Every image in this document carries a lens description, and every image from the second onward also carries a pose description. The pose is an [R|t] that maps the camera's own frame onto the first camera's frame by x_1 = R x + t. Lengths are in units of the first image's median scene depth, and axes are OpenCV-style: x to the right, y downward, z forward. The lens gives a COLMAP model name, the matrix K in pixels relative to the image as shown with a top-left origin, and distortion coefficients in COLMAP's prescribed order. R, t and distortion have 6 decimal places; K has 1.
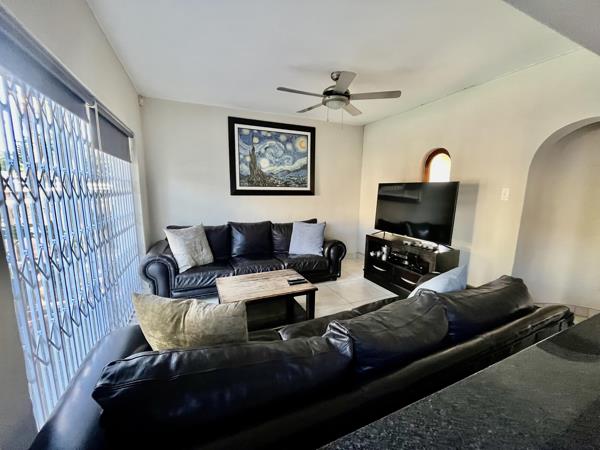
lens RADIAL K [[244.4, 0, 300.2], [0, 244.4, 228.1], [0, 0, 1]] dist [0.001418, 0.000018]
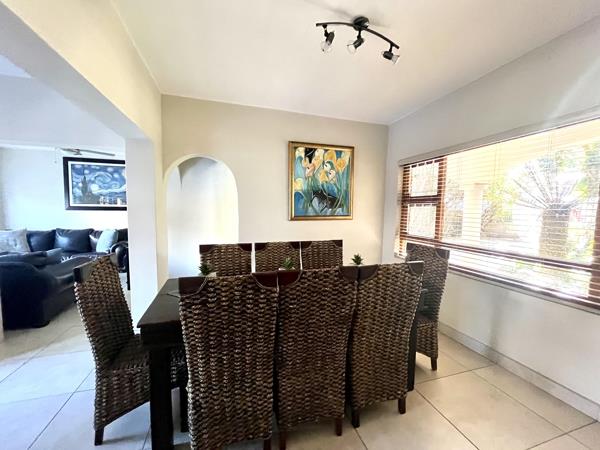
lens RADIAL K [[244.4, 0, 297.0], [0, 244.4, 223.7], [0, 0, 1]] dist [0.001418, 0.000018]
pose [[0.991032, 0.008525, -0.133351, 1.209473], [-0.022305, 0.994516, -0.102181, 0.058254], [0.131749, 0.104239, 0.985787, -0.207602]]
